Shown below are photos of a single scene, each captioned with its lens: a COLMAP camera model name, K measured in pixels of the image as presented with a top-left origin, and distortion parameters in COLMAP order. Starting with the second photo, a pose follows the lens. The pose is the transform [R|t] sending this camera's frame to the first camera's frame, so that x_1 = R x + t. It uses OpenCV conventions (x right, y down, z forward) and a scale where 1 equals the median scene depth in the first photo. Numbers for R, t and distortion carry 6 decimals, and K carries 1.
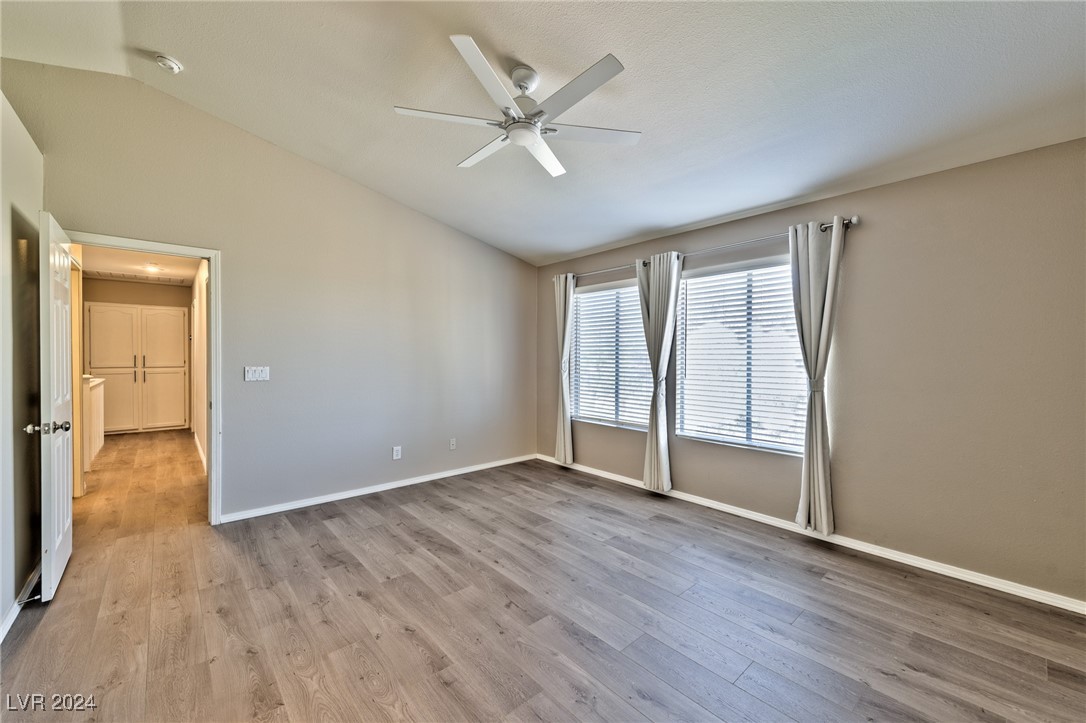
lens RADIAL K [[443.0, 0, 532.3], [0, 443.0, 364.6], [0, 0, 1]] dist [0.000166, -0.000047]
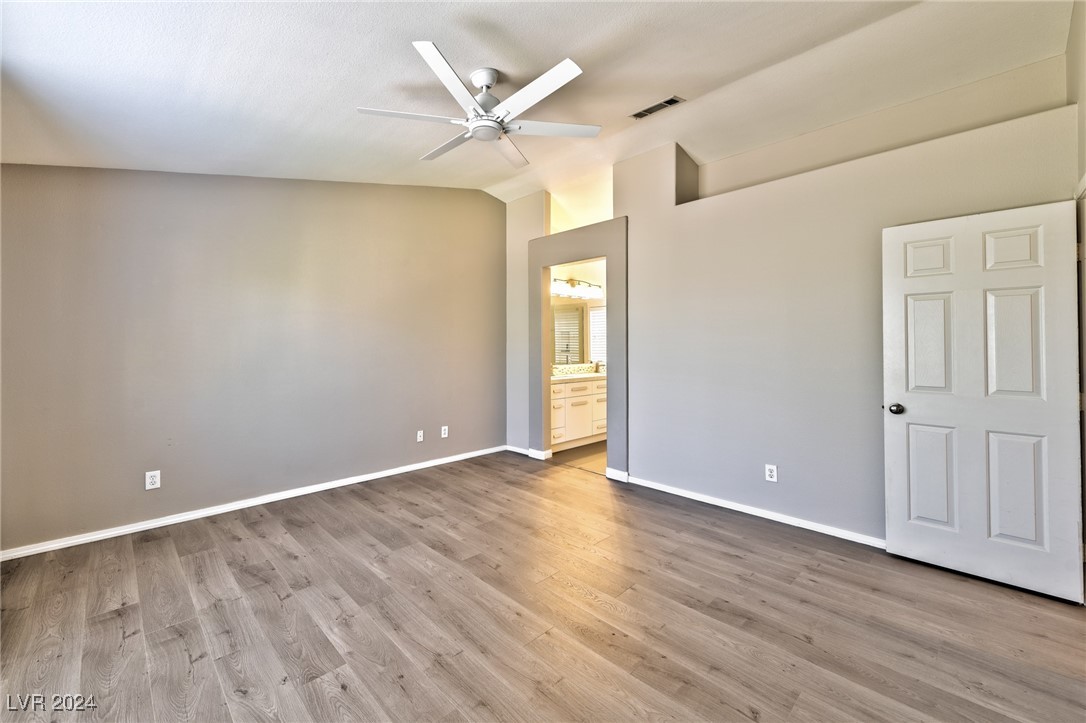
lens RADIAL K [[443.0, 0, 532.3], [0, 443.0, 364.6], [0, 0, 1]] dist [0.000166, -0.000047]
pose [[-0.997119, 0.000619, -0.075852, -0.049110], [-0.004406, 0.997806, 0.066064, -0.036353], [0.075727, 0.066208, -0.994928, 1.833723]]
